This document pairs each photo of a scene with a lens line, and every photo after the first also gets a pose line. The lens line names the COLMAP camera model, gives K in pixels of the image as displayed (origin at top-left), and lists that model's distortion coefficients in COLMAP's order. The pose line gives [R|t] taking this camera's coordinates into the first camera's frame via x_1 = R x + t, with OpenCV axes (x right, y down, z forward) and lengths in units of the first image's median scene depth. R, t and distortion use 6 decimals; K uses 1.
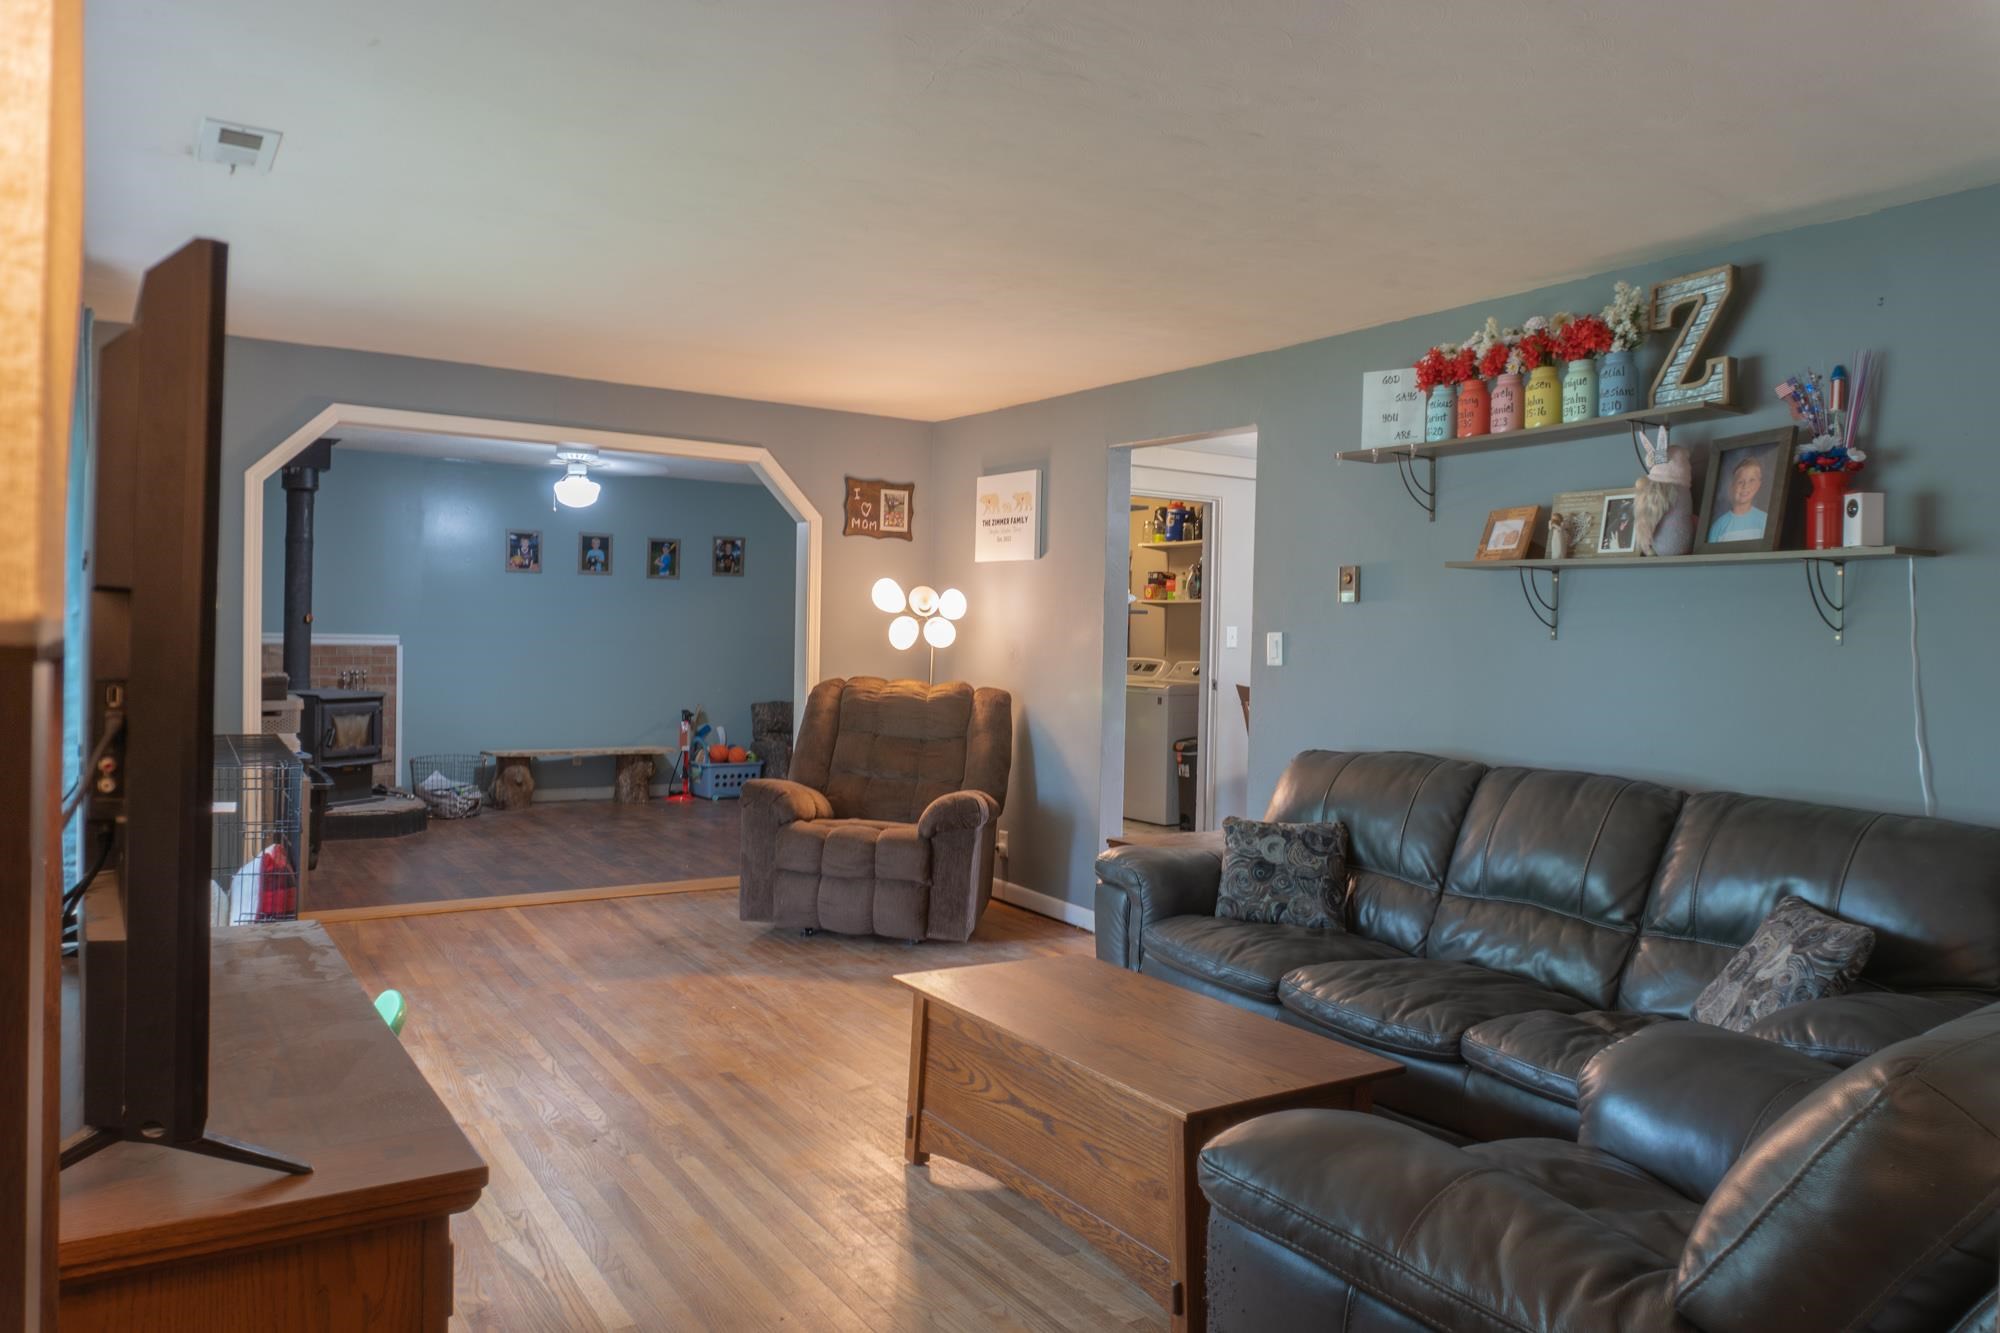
lens RADIAL K [[1331.9, 0, 999.3], [0, 1331.9, 664.6], [0, 0, 1]] dist [-0.024276, 0.001681]
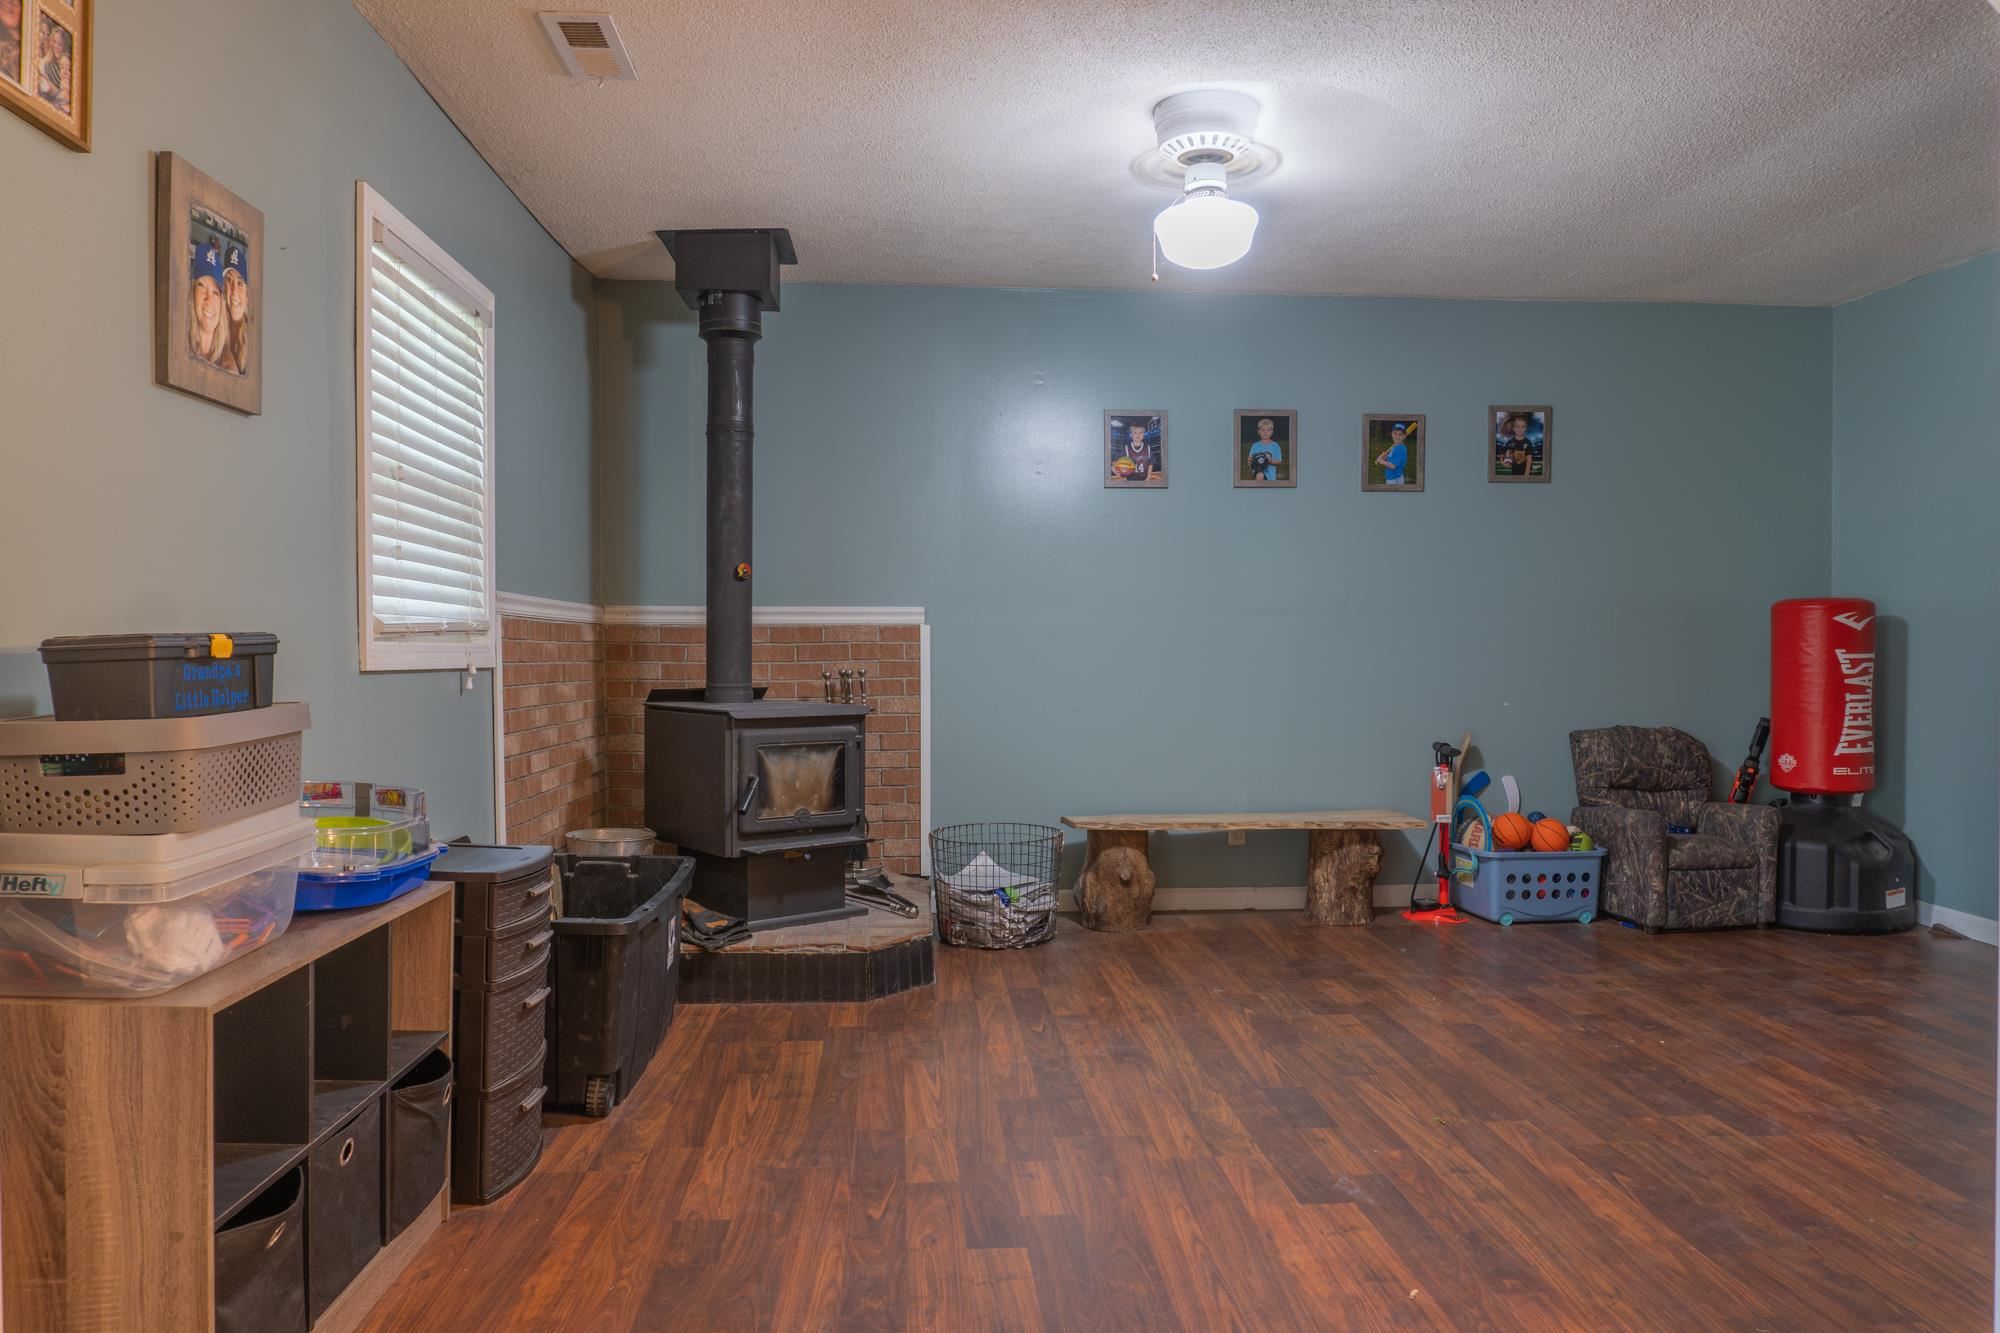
lens RADIAL K [[1331.9, 0, 1002.3], [0, 1331.9, 668.4], [0, 0, 1]] dist [-0.024276, 0.001681]
pose [[0.872086, -0.015815, -0.489097, -0.143596], [0.008669, 0.999820, -0.016872, 0.013586], [0.489276, 0.010474, 0.872066, 0.509129]]
